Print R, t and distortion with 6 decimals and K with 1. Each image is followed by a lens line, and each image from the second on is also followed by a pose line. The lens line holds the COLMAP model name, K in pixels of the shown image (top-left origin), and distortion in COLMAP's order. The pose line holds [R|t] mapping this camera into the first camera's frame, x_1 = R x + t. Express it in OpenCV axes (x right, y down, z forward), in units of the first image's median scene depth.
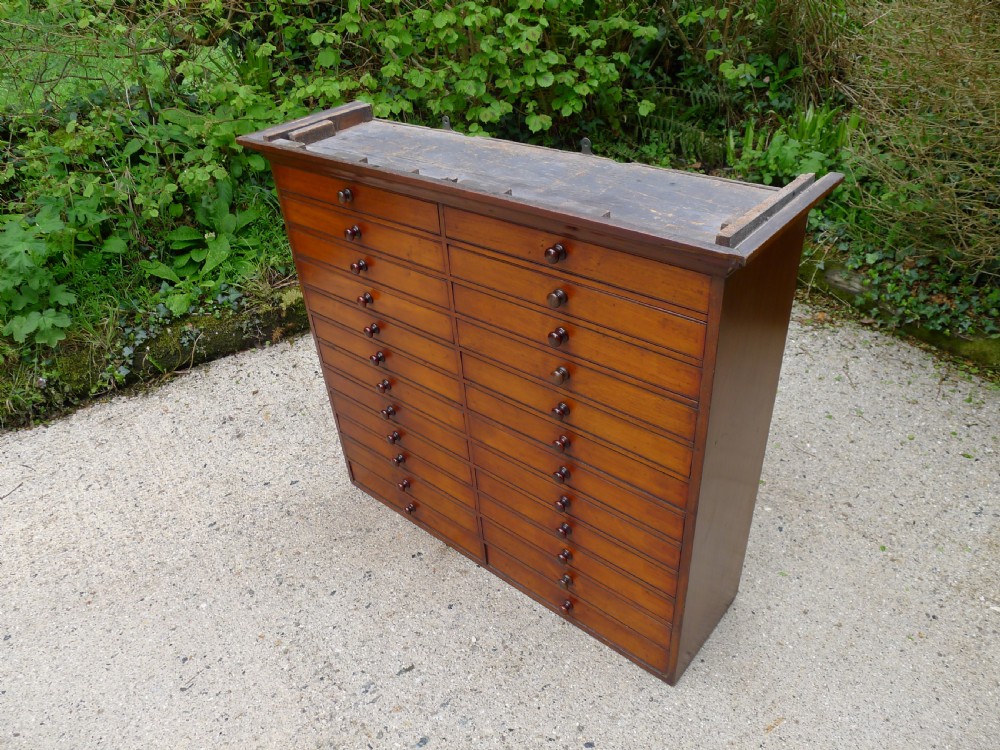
lens RADIAL K [[708.3, 0, 498.7], [0, 708.3, 380.7], [0, 0, 1]] dist [-0.057395, 0.016873]
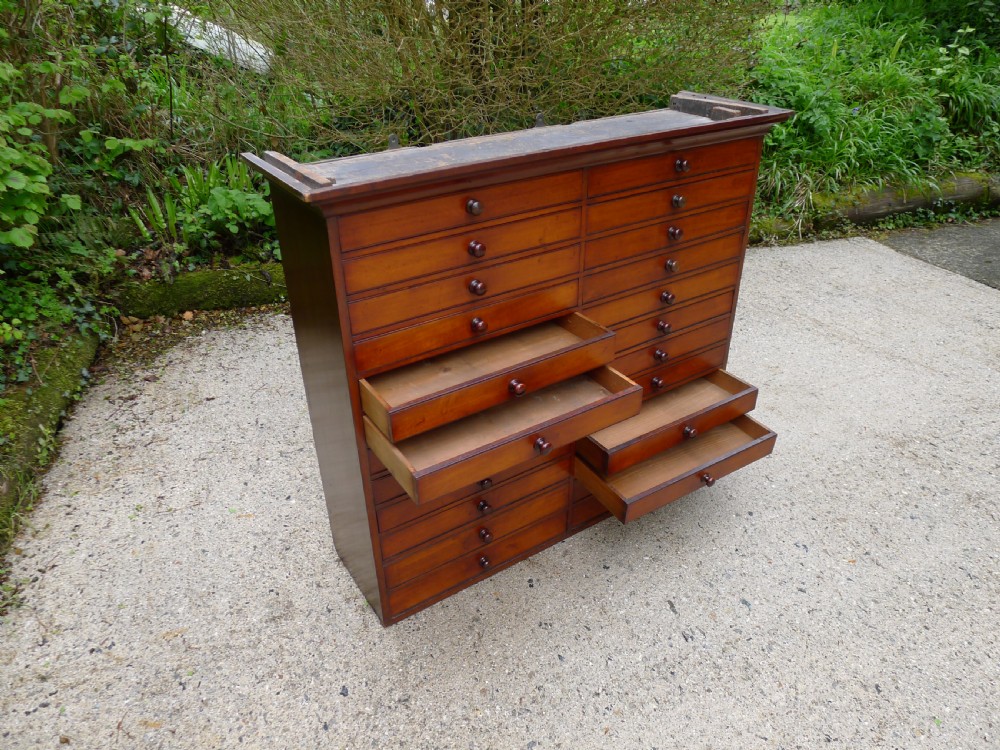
lens RADIAL K [[708.3, 0, 500.8], [0, 708.3, 379.4], [0, 0, 1]] dist [-0.057395, 0.016873]
pose [[0.272876, -0.424394, 0.863382, -0.629103], [0.542704, 0.808920, 0.226099, -0.157381], [-0.794362, 0.406864, 0.451055, 0.382267]]
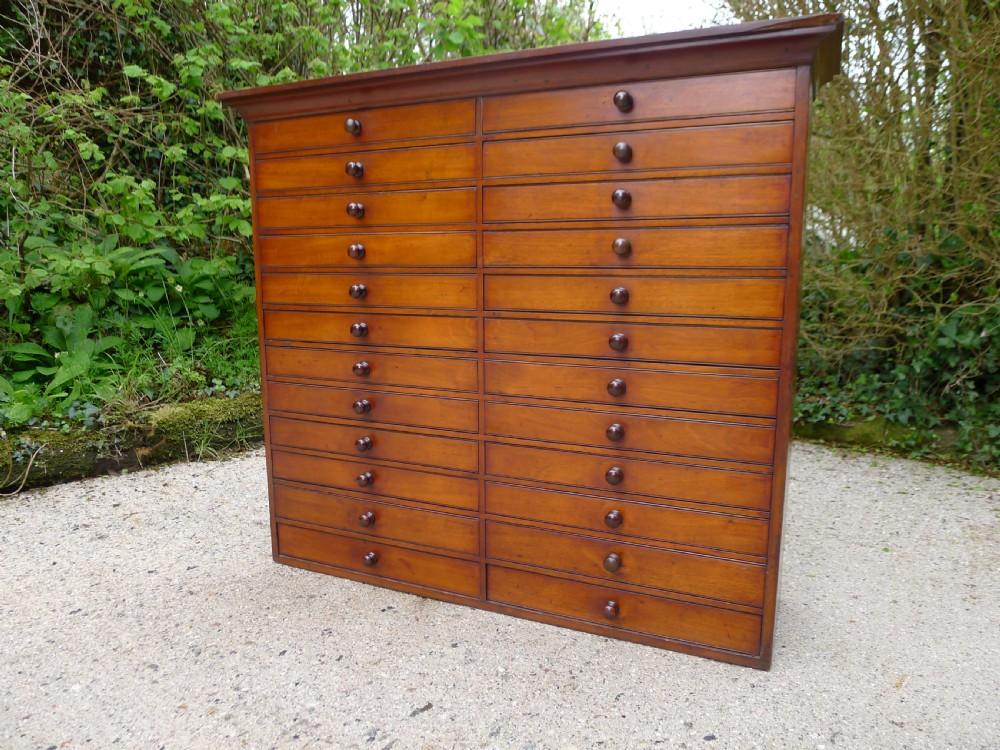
lens RADIAL K [[708.3, 0, 499.8], [0, 708.3, 372.3], [0, 0, 1]] dist [-0.057395, 0.016873]
pose [[0.957260, 0.021117, 0.288456, -0.171519], [0.105528, 0.903077, -0.416312, 0.264461], [-0.269289, 0.428960, 0.862251, 0.157722]]
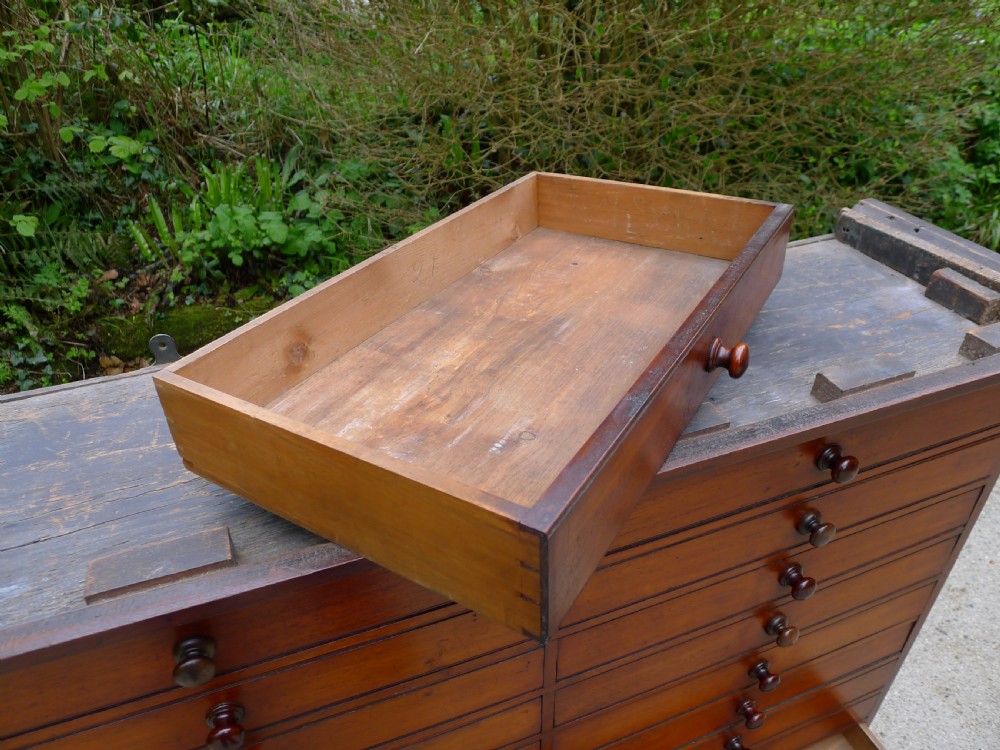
lens RADIAL K [[708.3, 0, 500.9], [0, 708.3, 373.6], [0, 0, 1]] dist [-0.057395, 0.016873]
pose [[0.473448, -0.429405, 0.769063, -0.198610], [0.485671, 0.855666, 0.178772, -0.212341], [-0.734827, 0.288872, 0.613663, 0.384371]]
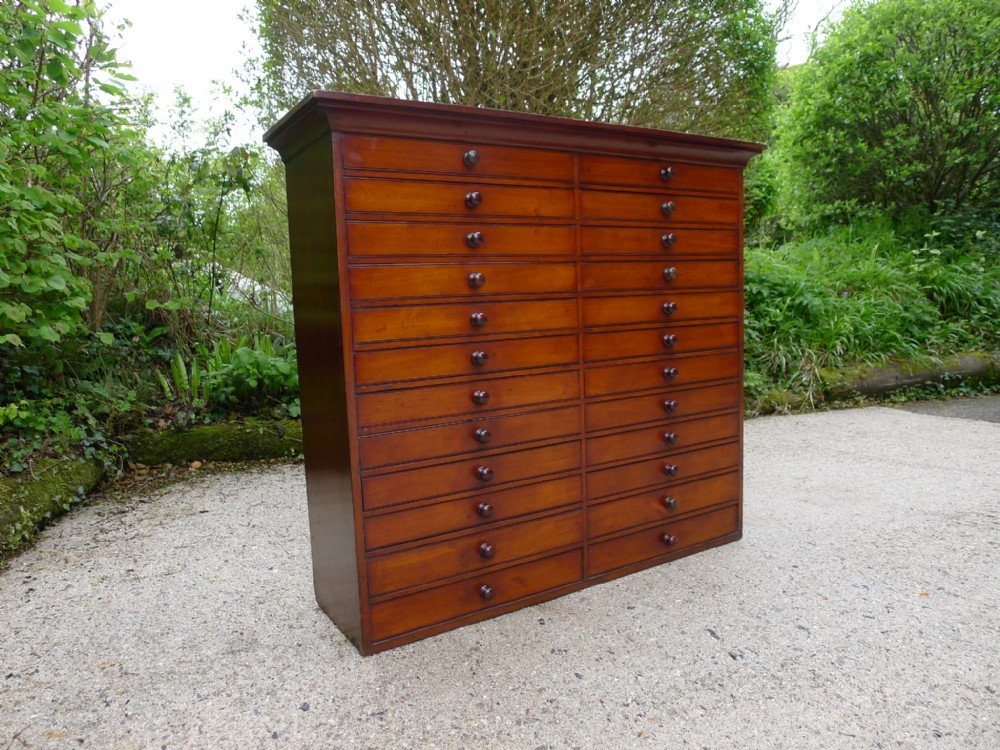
lens RADIAL K [[708.3, 0, 497.4], [0, 708.3, 375.2], [0, 0, 1]] dist [-0.057395, 0.016873]
pose [[0.302918, -0.040989, 0.952135, -0.664227], [0.554684, 0.819998, -0.141170, 0.080944], [-0.774962, 0.570897, 0.271128, 0.512419]]
